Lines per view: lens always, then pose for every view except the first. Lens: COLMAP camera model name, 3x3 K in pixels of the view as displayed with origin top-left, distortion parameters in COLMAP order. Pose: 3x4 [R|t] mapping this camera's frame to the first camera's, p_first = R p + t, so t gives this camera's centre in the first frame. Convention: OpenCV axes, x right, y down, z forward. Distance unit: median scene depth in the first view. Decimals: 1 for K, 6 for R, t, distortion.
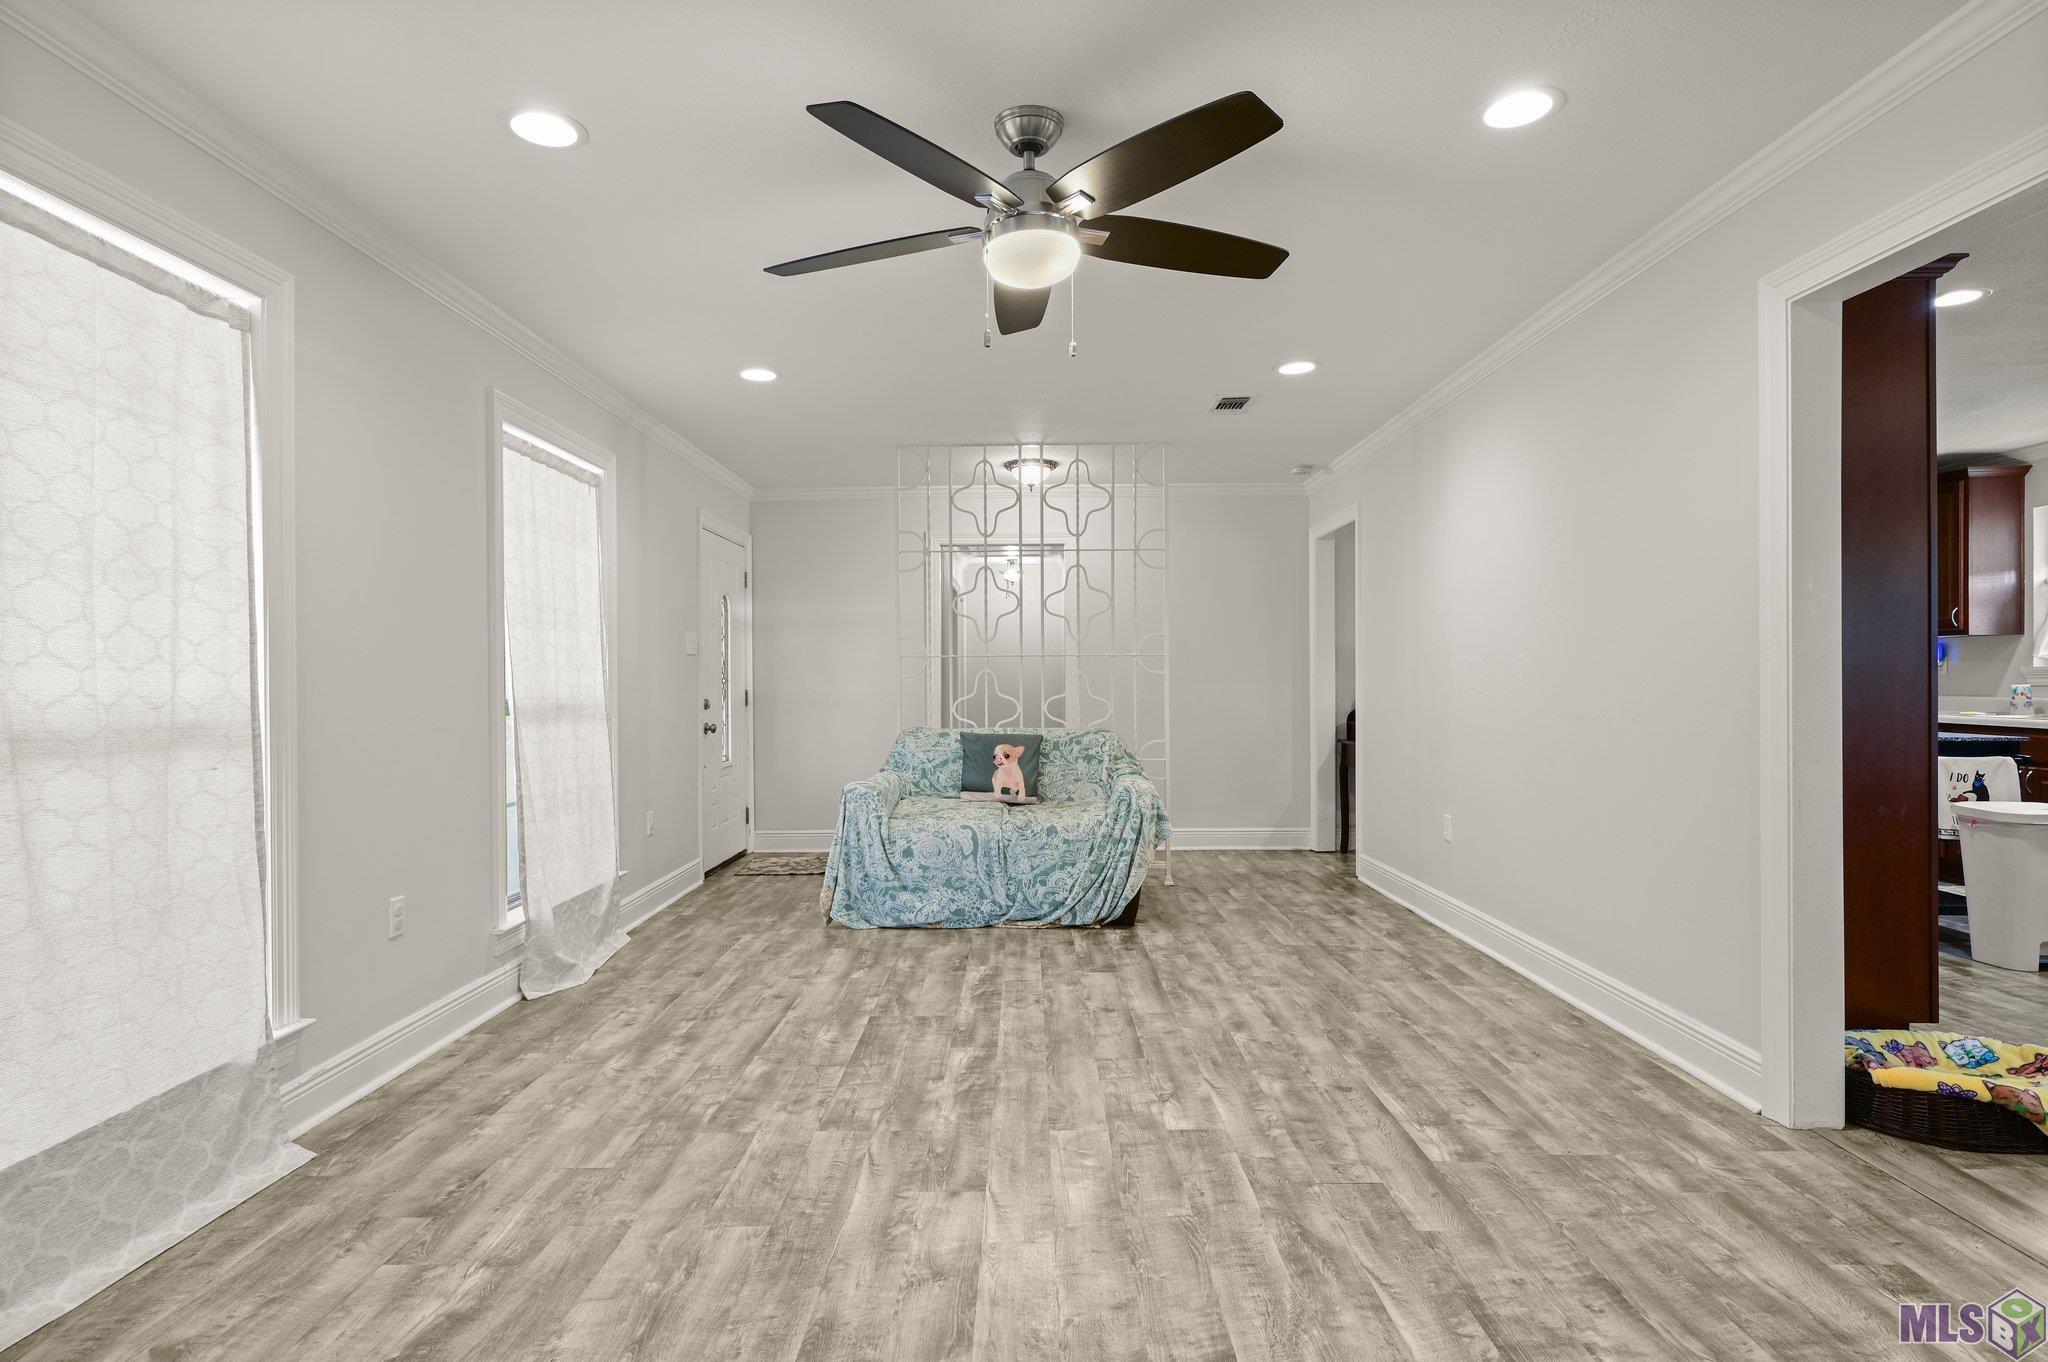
lens RADIAL K [[1103.0, 0, 1014.4], [0, 1103.0, 663.1], [0, 0, 1]] dist [0.000084, -0.000681]
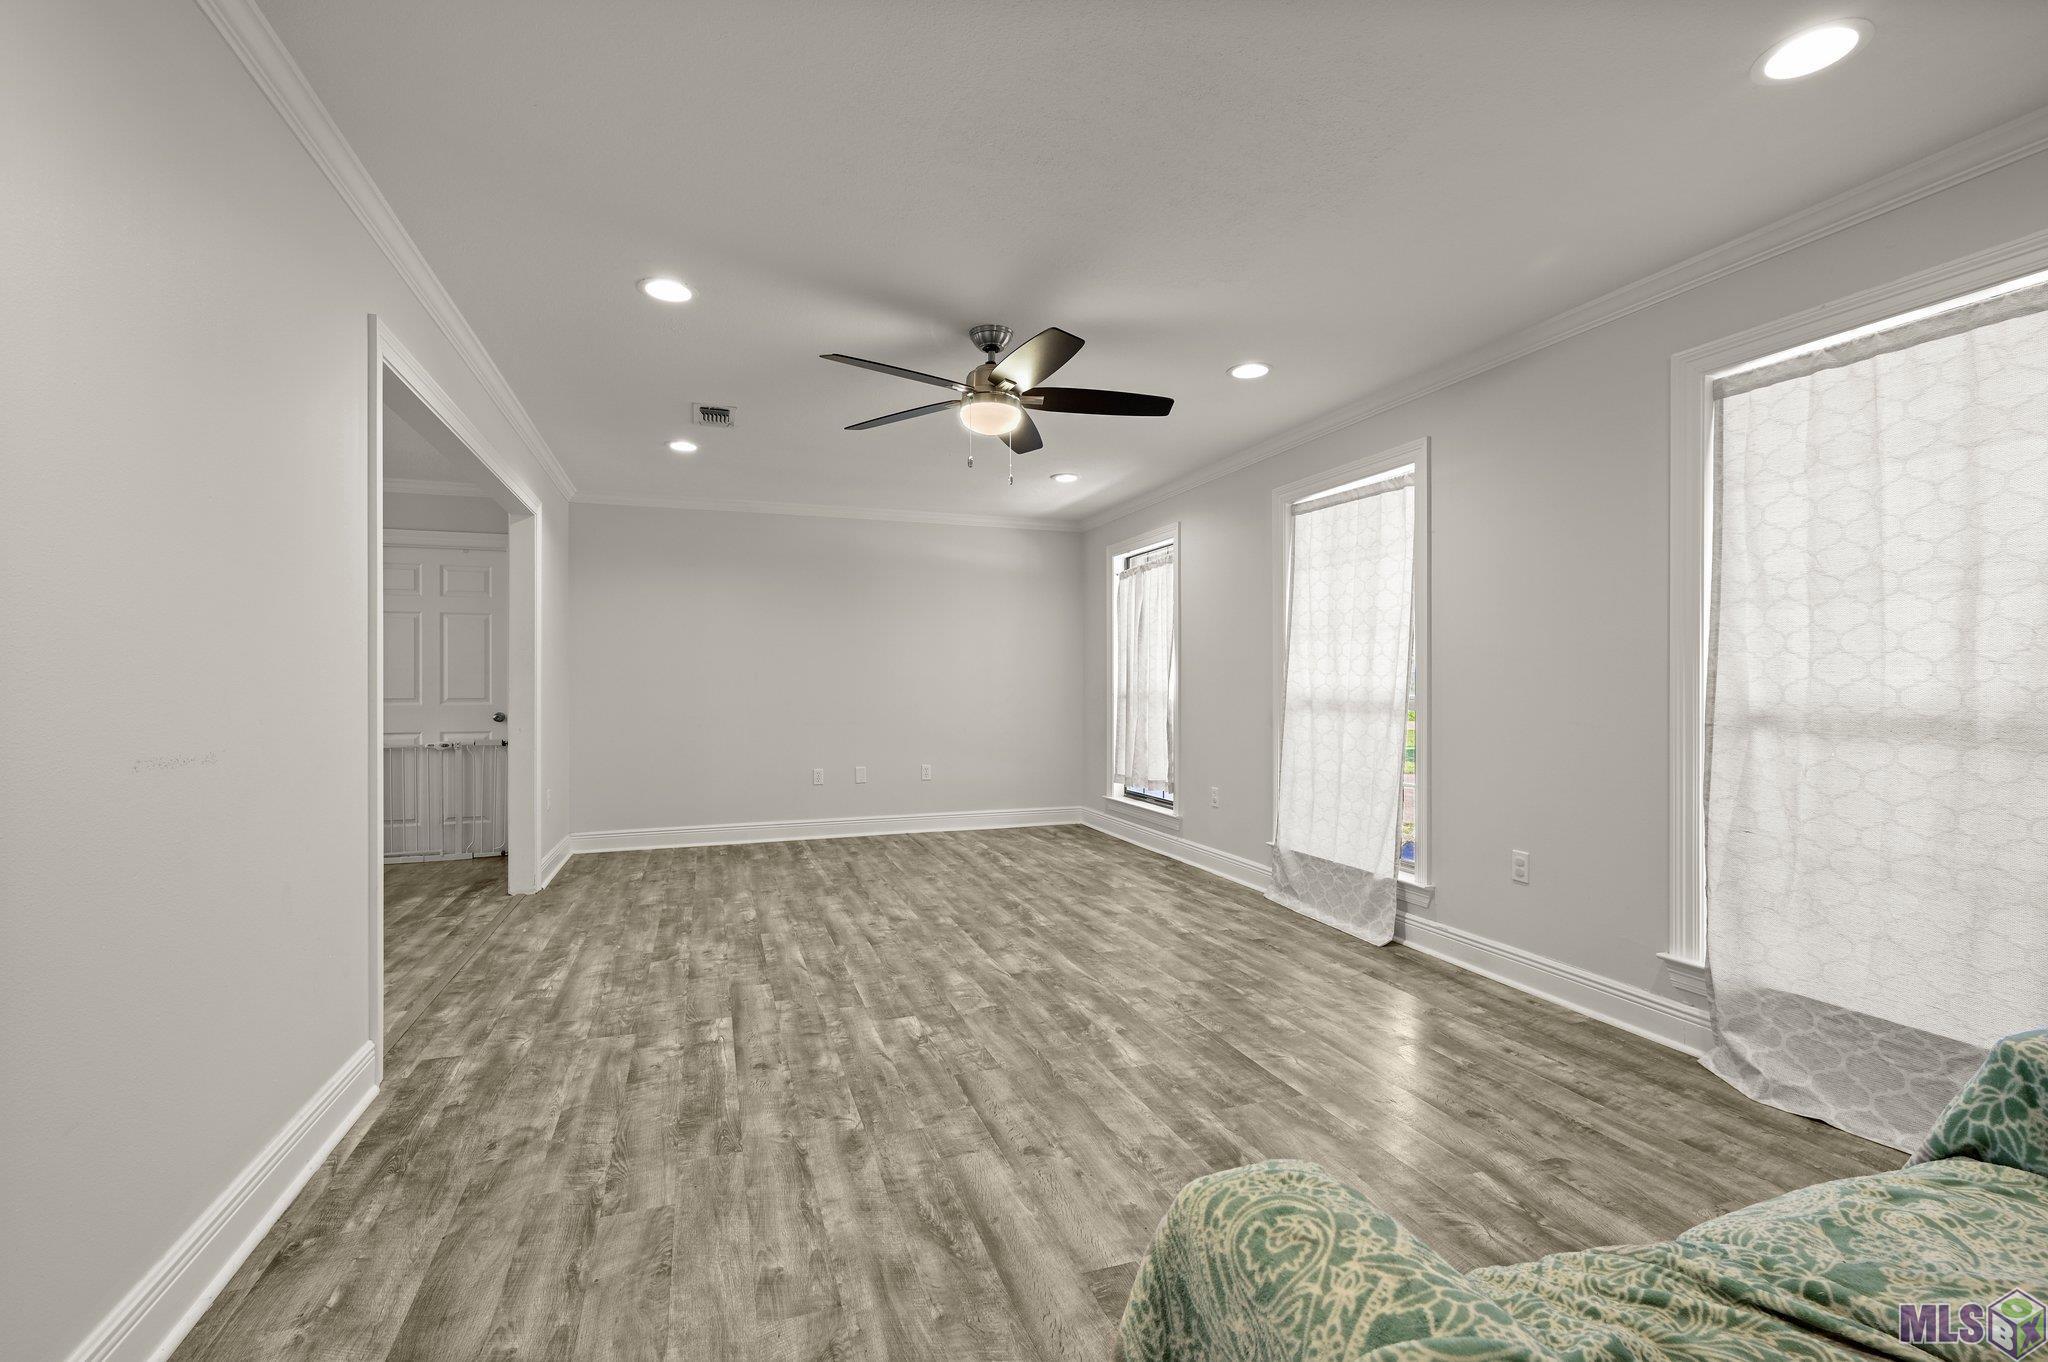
lens RADIAL K [[932.5, 0, 1016.4], [0, 932.5, 686.5], [0, 0, 1]] dist [0.002988, 0.000261]
pose [[-0.944837, 0.008987, -0.327417, 0.359045], [0.012218, 0.999895, -0.007814, 0.026015], [0.327312, -0.011383, -0.944848, 1.947365]]
